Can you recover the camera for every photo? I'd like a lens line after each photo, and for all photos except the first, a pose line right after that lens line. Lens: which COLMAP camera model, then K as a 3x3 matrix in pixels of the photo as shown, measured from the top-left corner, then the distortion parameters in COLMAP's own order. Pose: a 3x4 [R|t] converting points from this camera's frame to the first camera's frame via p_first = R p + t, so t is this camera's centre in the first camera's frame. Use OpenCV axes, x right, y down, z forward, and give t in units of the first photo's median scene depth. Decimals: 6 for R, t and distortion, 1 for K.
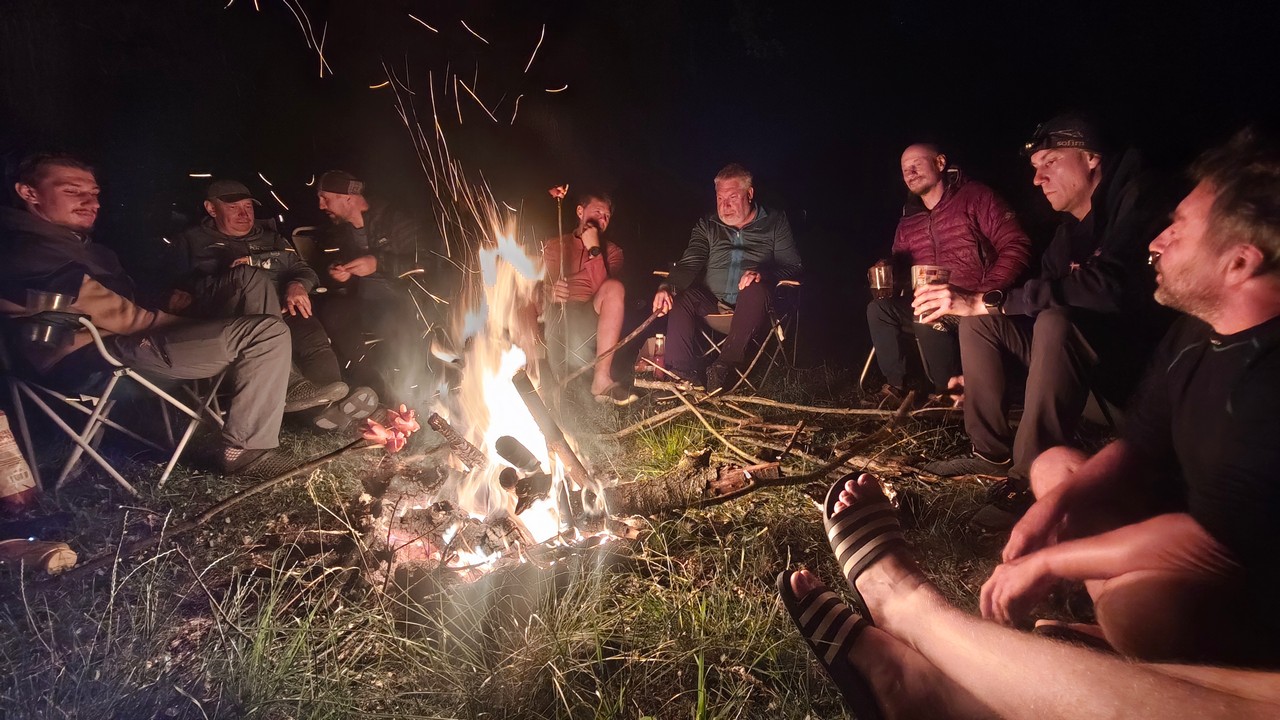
lens RADIAL K [[559.2, 0, 661.1], [0, 559.2, 361.8], [0, 0, 1]] dist [0.010278, -0.000343]
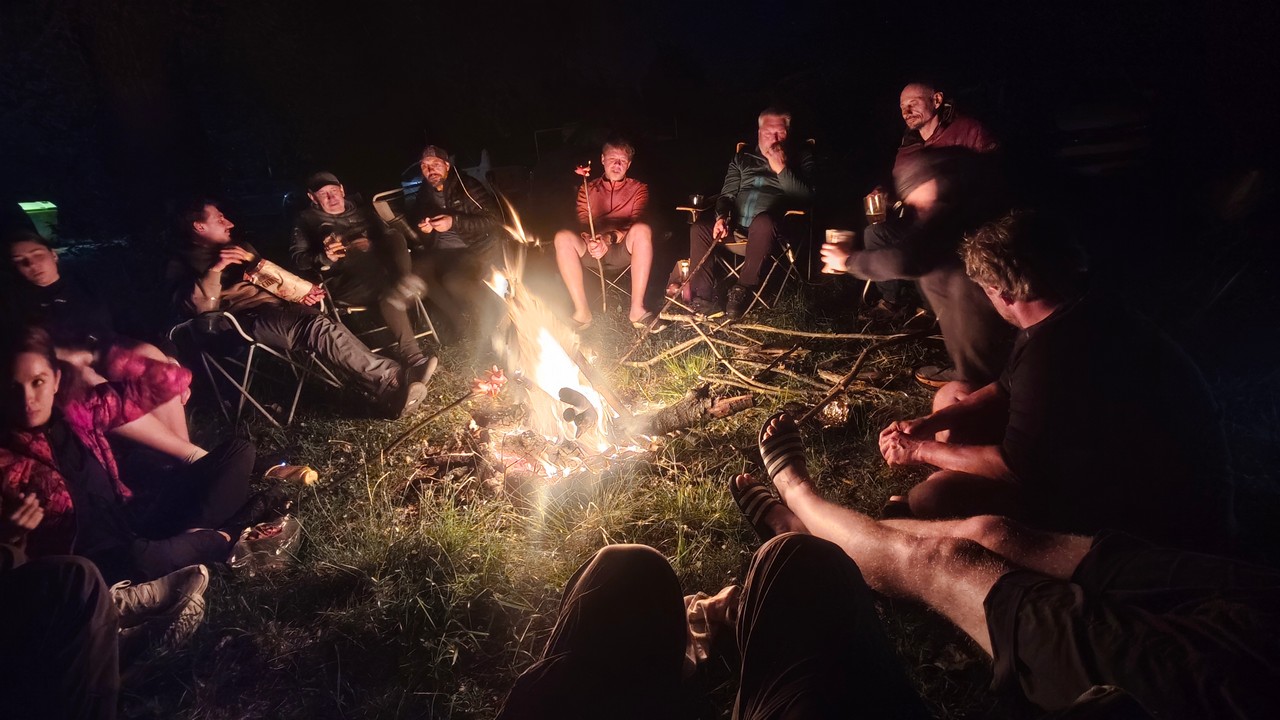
lens RADIAL K [[559.2, 0, 661.1], [0, 559.2, 361.8], [0, 0, 1]] dist [0.010278, -0.000343]
pose [[0.993400, -0.056547, -0.099796, 0.121654], [0.075889, 0.976406, 0.202170, -0.202421], [0.086010, -0.208409, 0.974252, -0.381987]]
